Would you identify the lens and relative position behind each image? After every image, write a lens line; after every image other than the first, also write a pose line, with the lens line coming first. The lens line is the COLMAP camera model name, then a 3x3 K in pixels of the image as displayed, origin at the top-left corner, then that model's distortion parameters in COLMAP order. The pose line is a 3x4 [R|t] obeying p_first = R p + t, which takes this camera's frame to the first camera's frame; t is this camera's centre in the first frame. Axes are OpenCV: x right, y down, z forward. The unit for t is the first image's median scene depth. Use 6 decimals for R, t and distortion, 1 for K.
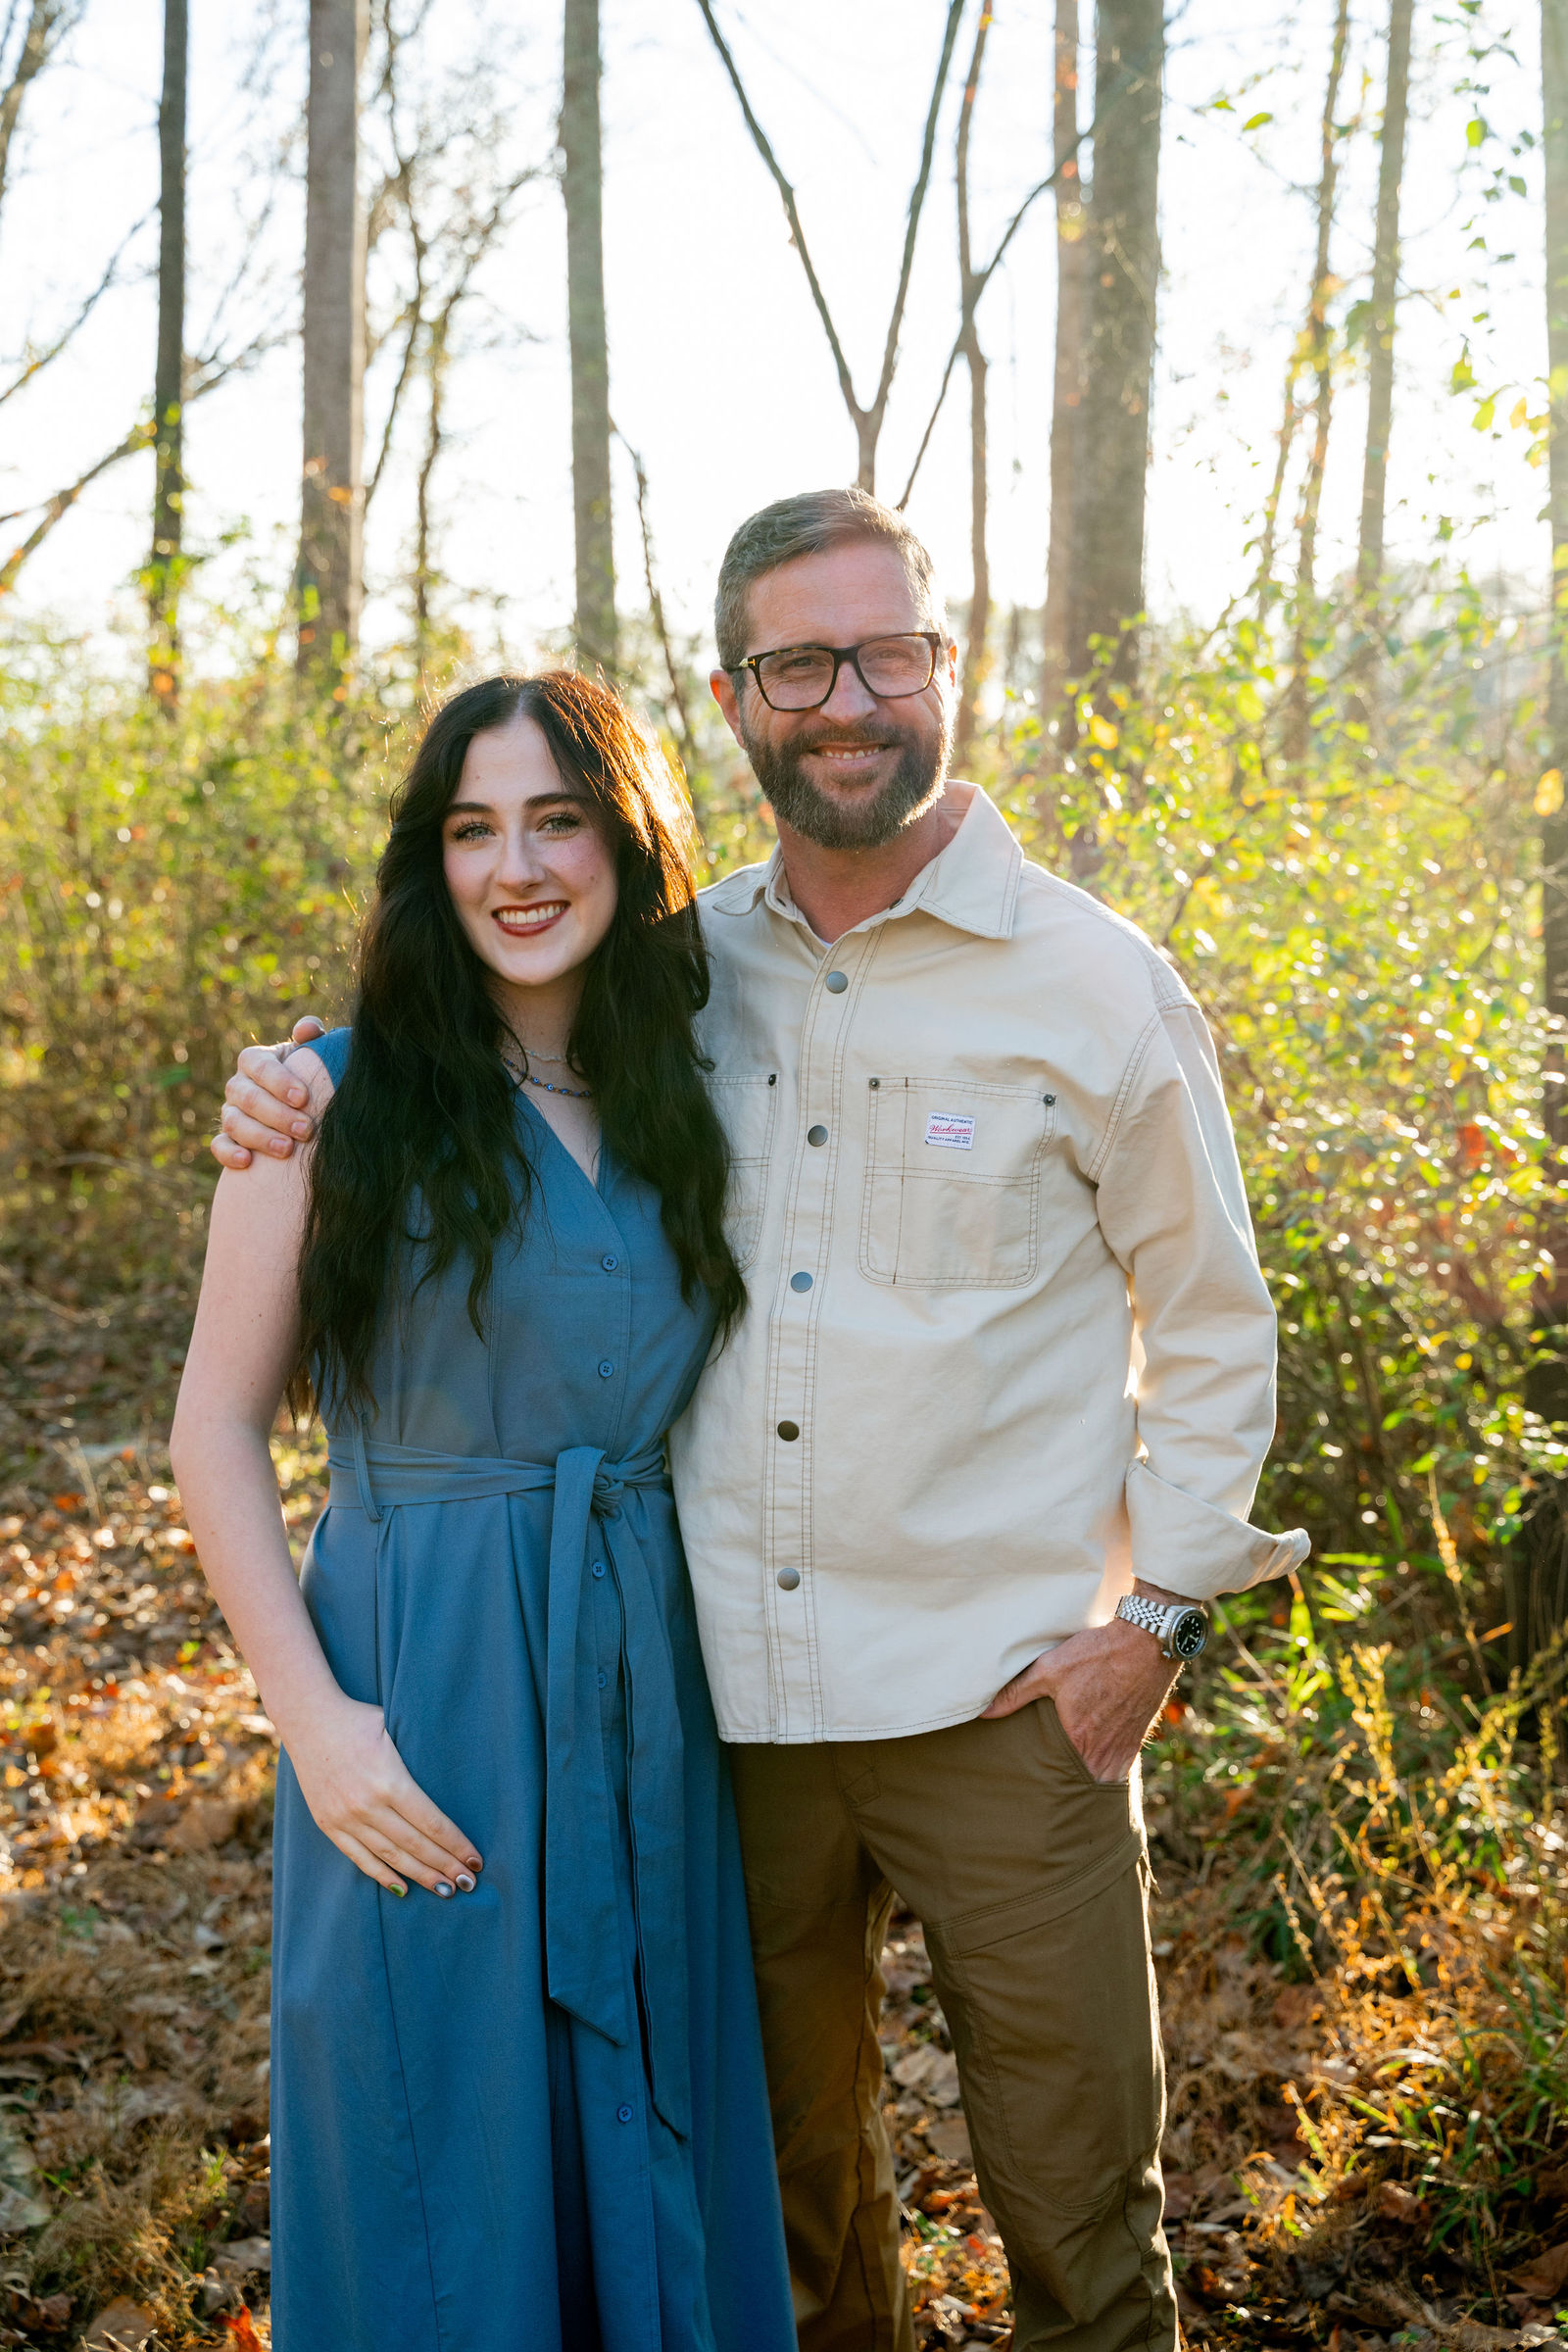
lens RADIAL K [[2872.5, 0, 793.4], [0, 2872.5, 1178.2], [0, 0, 1]] dist [-0.003222, 0.000000]
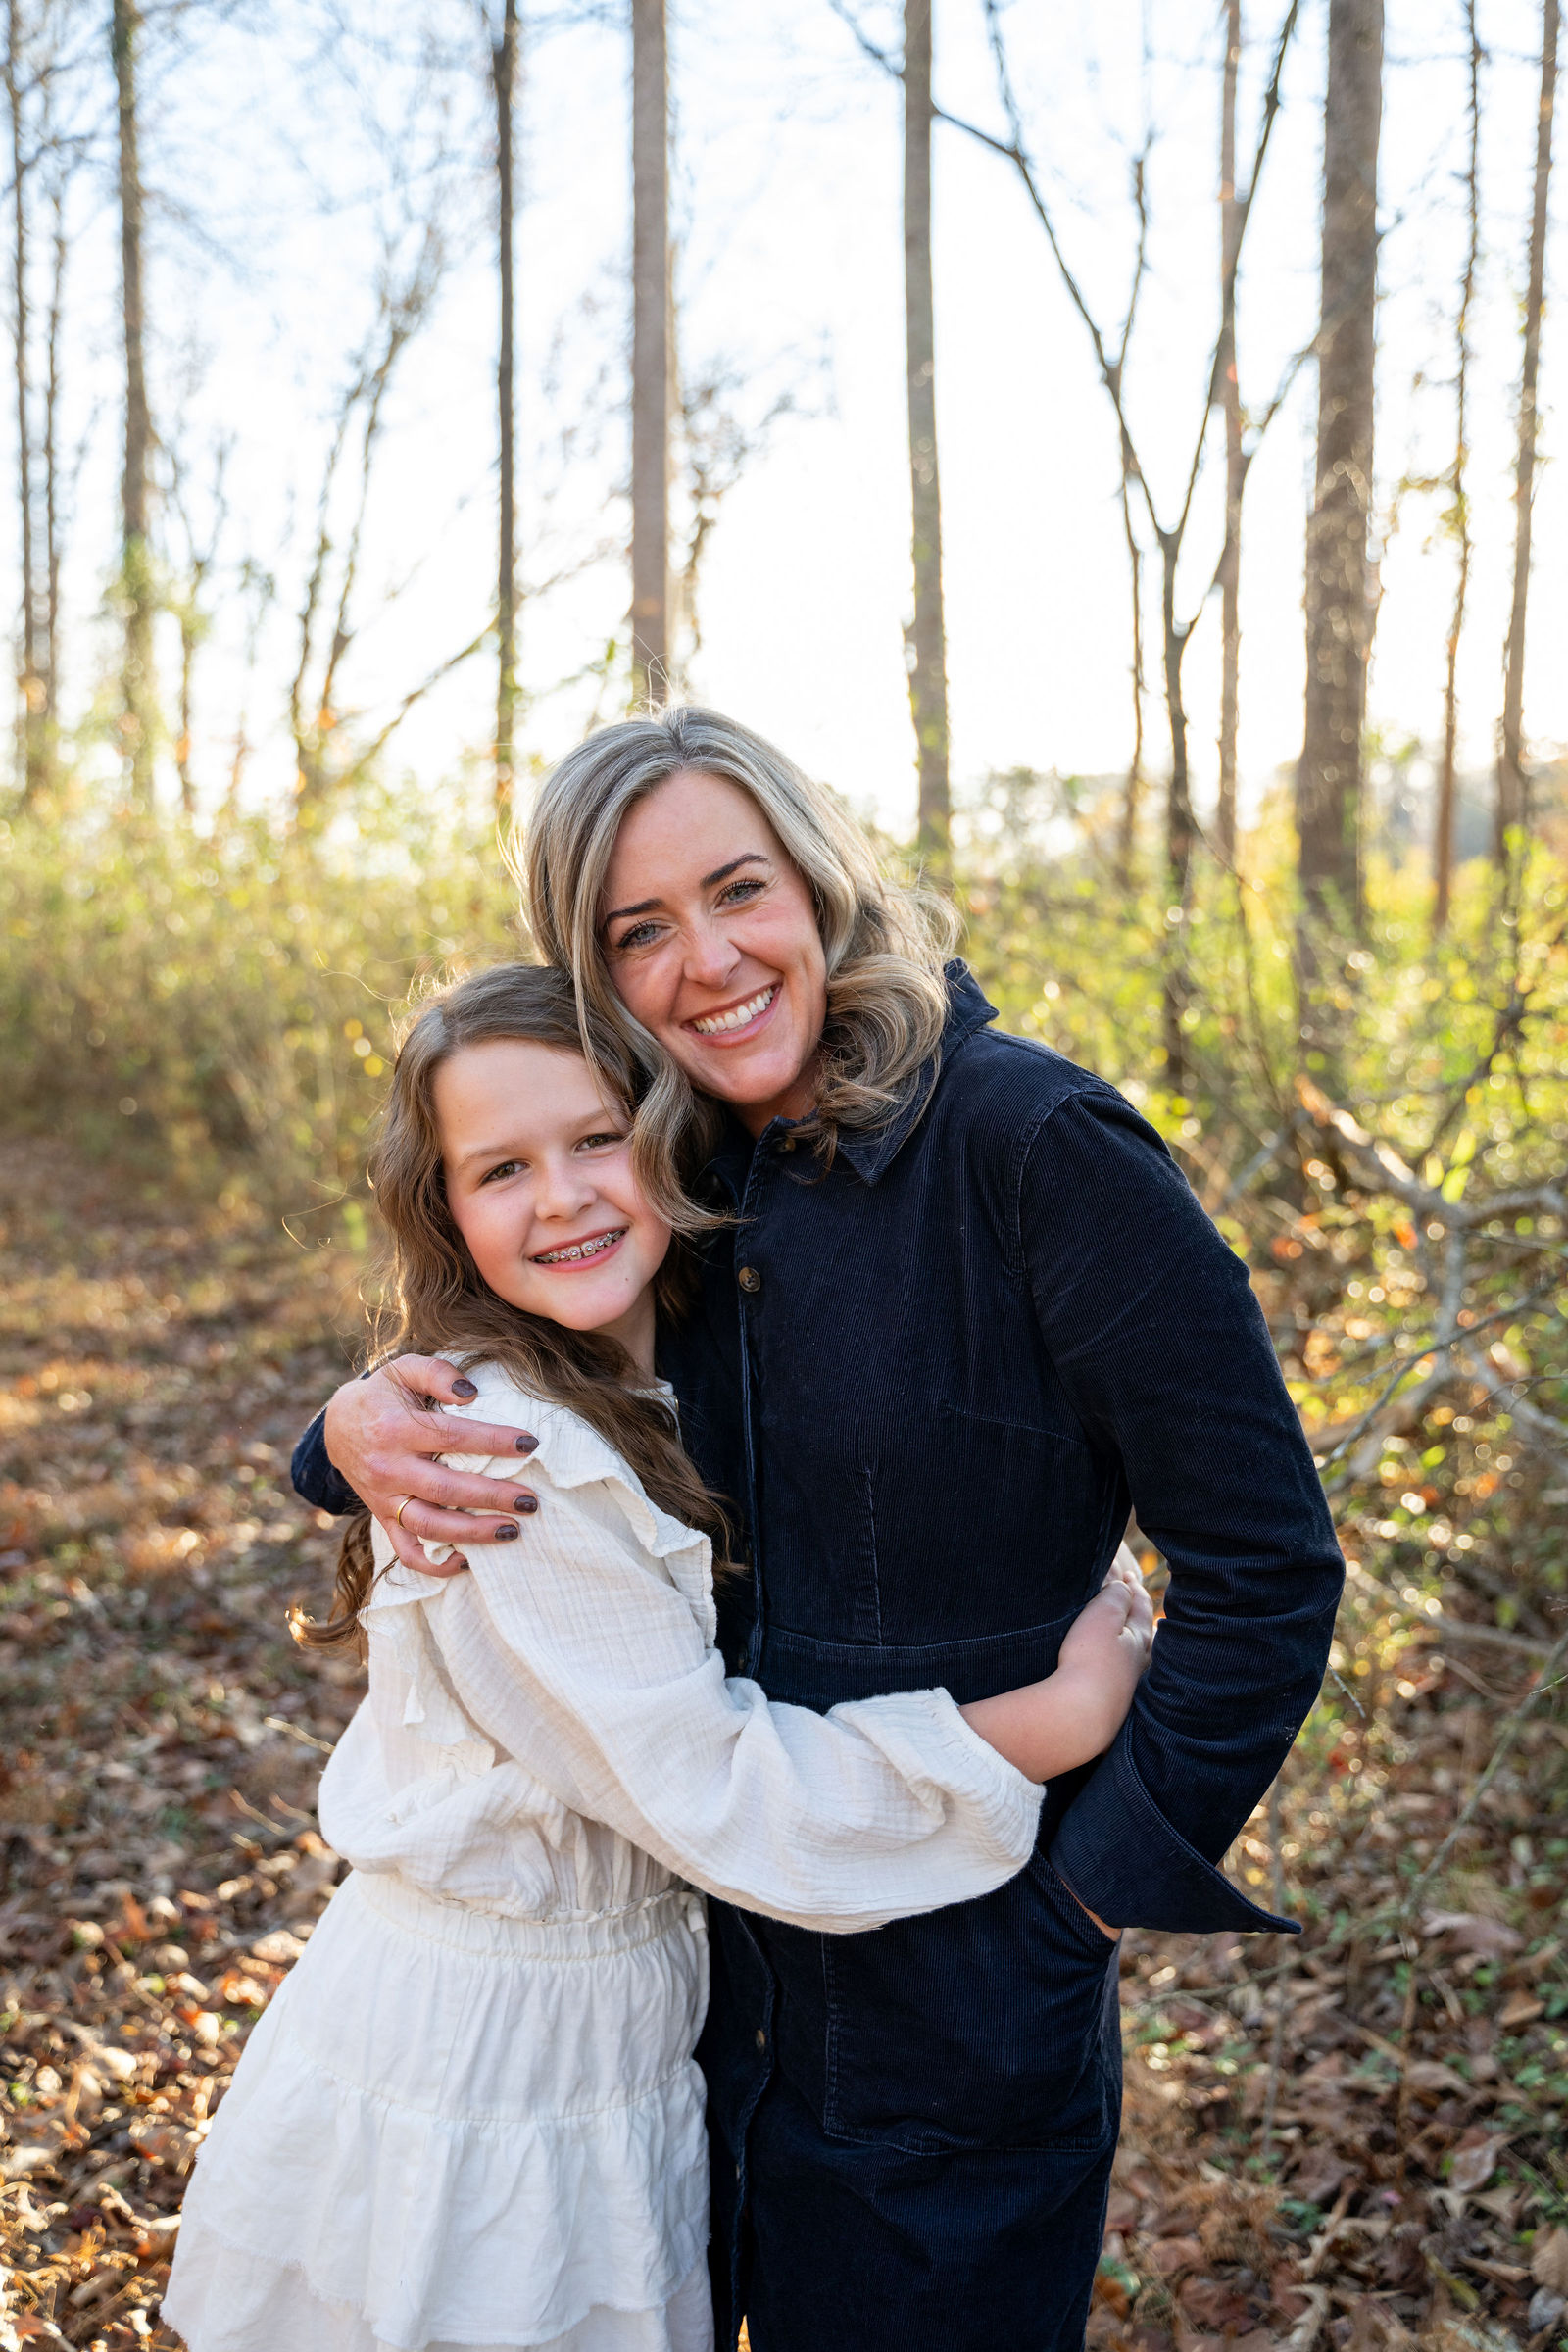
lens RADIAL K [[2020.7, 0, 766.1], [0, 2020.7, 1137.4], [0, 0, 1]] dist [0.018887, -0.012351]
pose [[0.997234, -0.015605, -0.072672, -0.051328], [0.014185, 0.999699, -0.020021, -0.012005], [0.072962, 0.018935, 0.997155, 0.141660]]
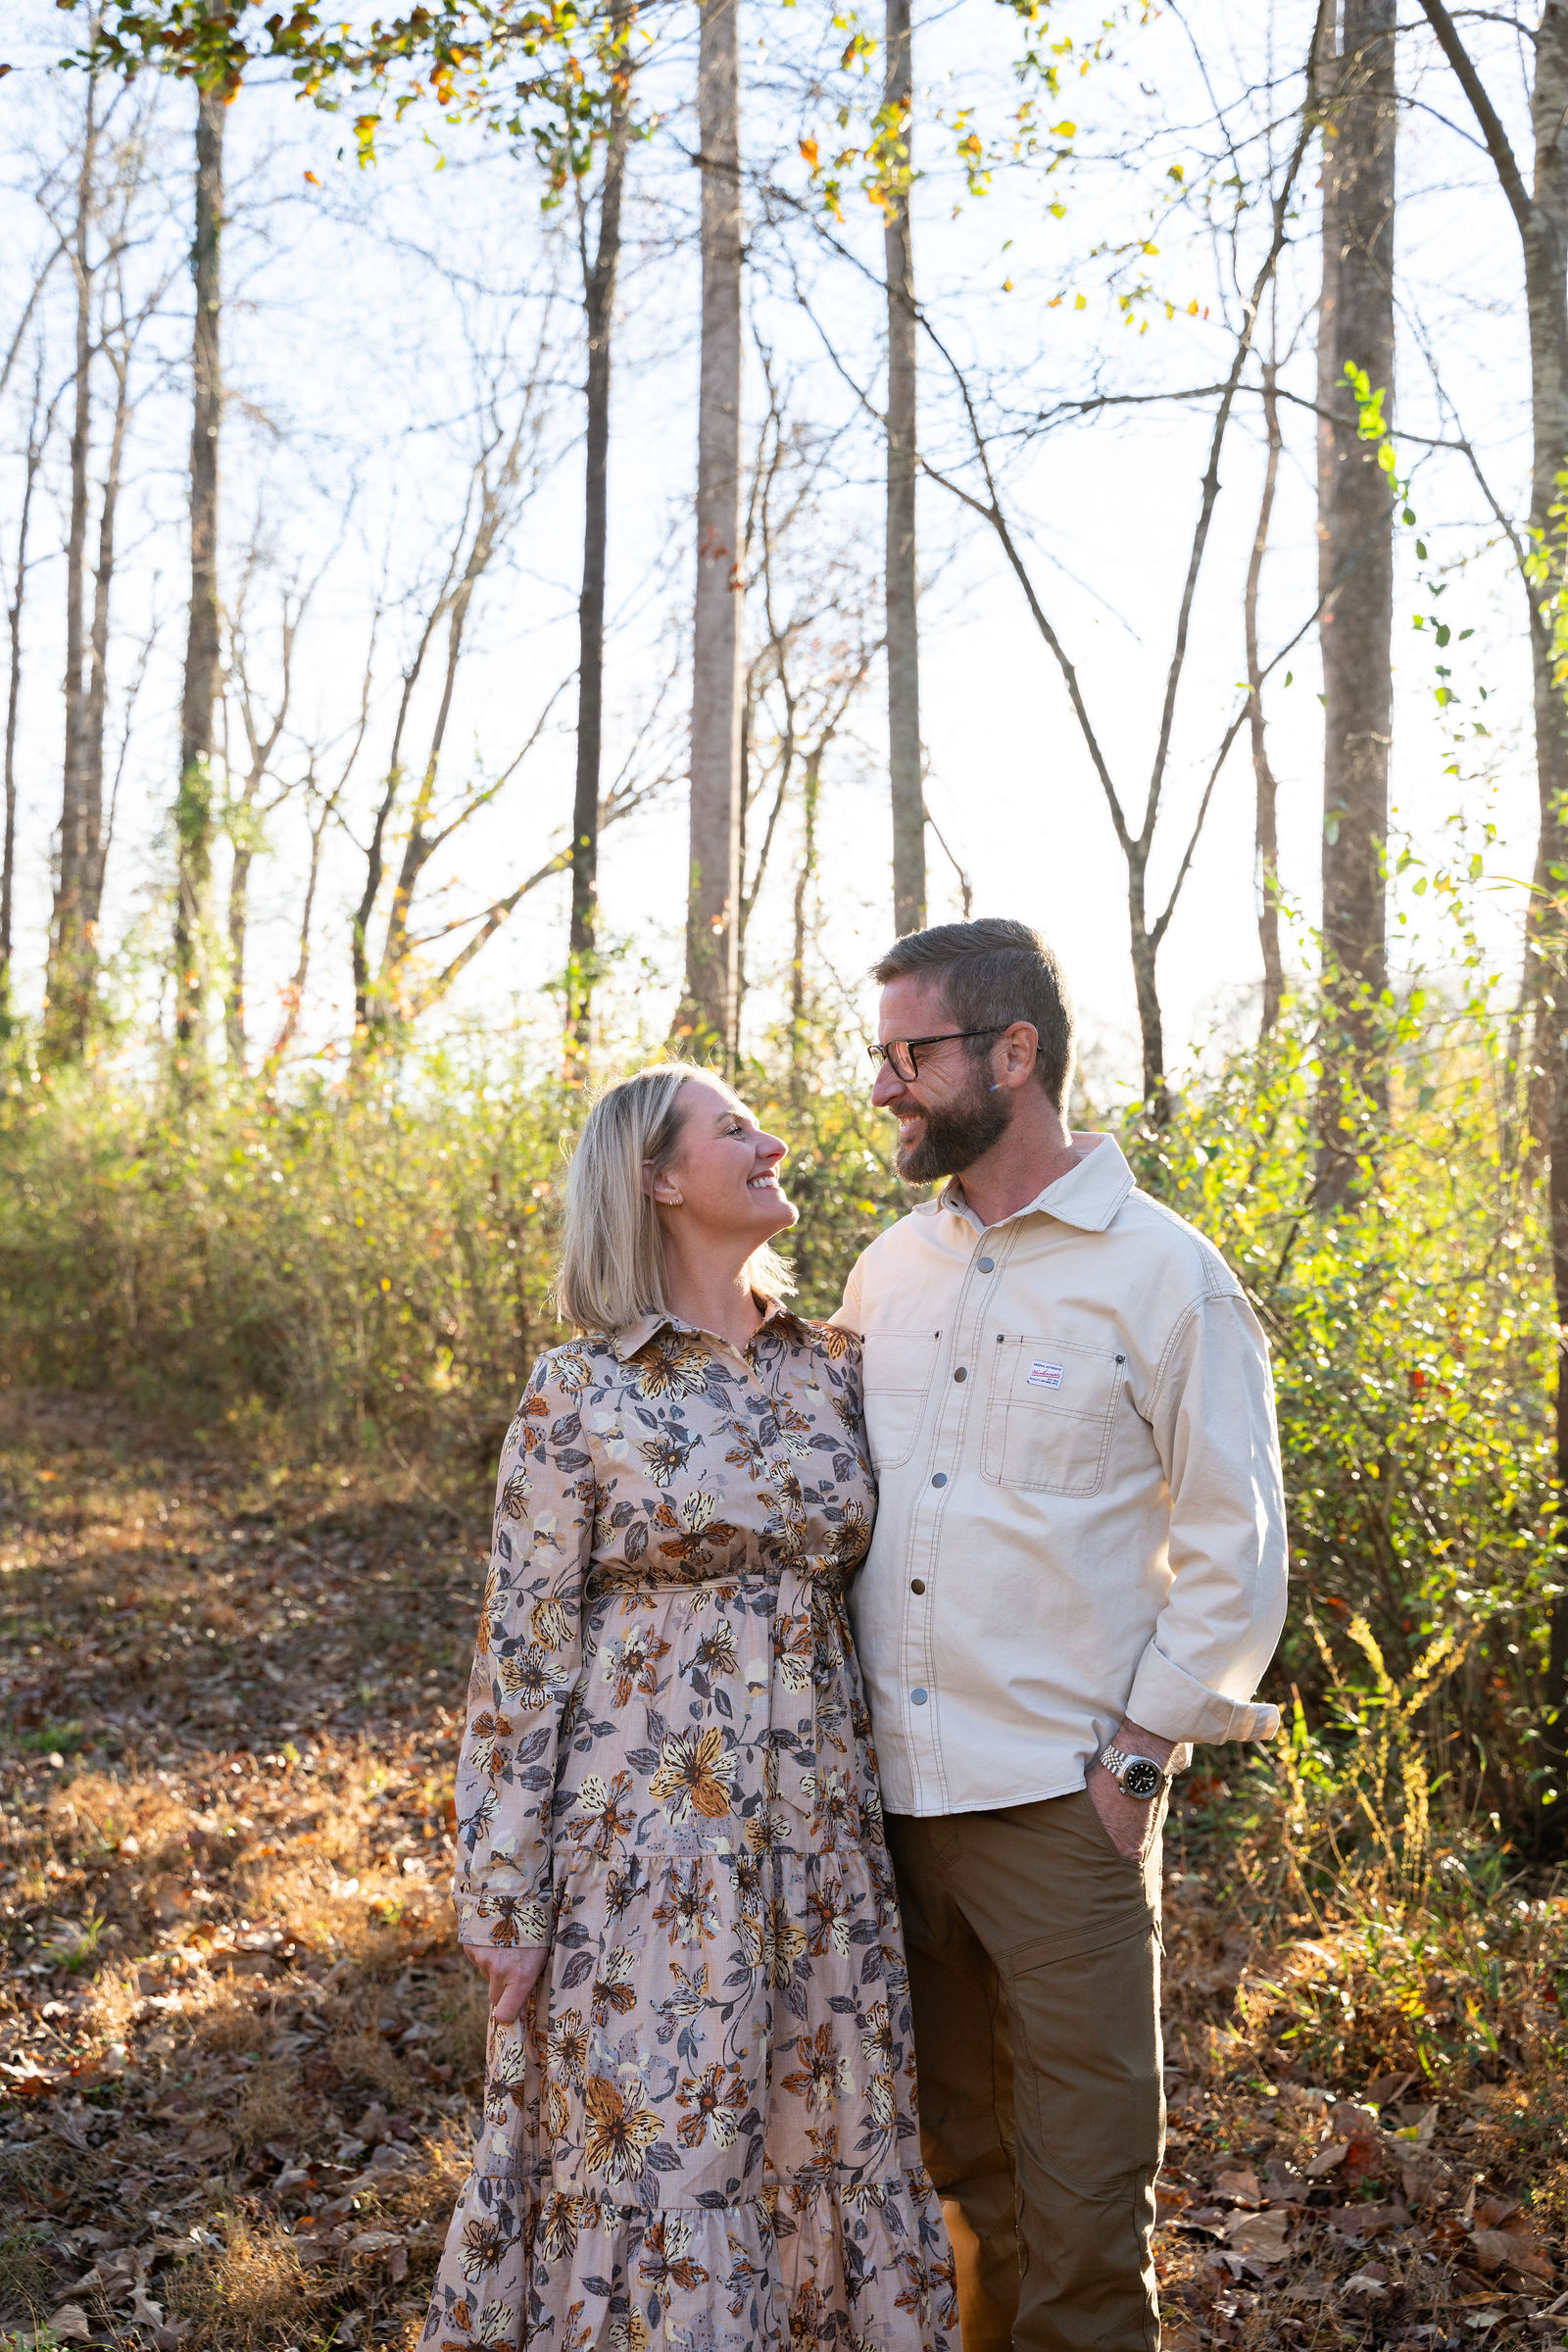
lens RADIAL K [[2648.6, 0, 785.6], [0, 2648.6, 1174.5], [0, 0, 1]] dist [-0.012984, 0.000000]
pose [[0.990295, -0.012819, -0.138392, 0.020639], [-0.004480, 0.992275, -0.123975, 0.009238], [0.138912, 0.123392, 0.982587, -0.070935]]
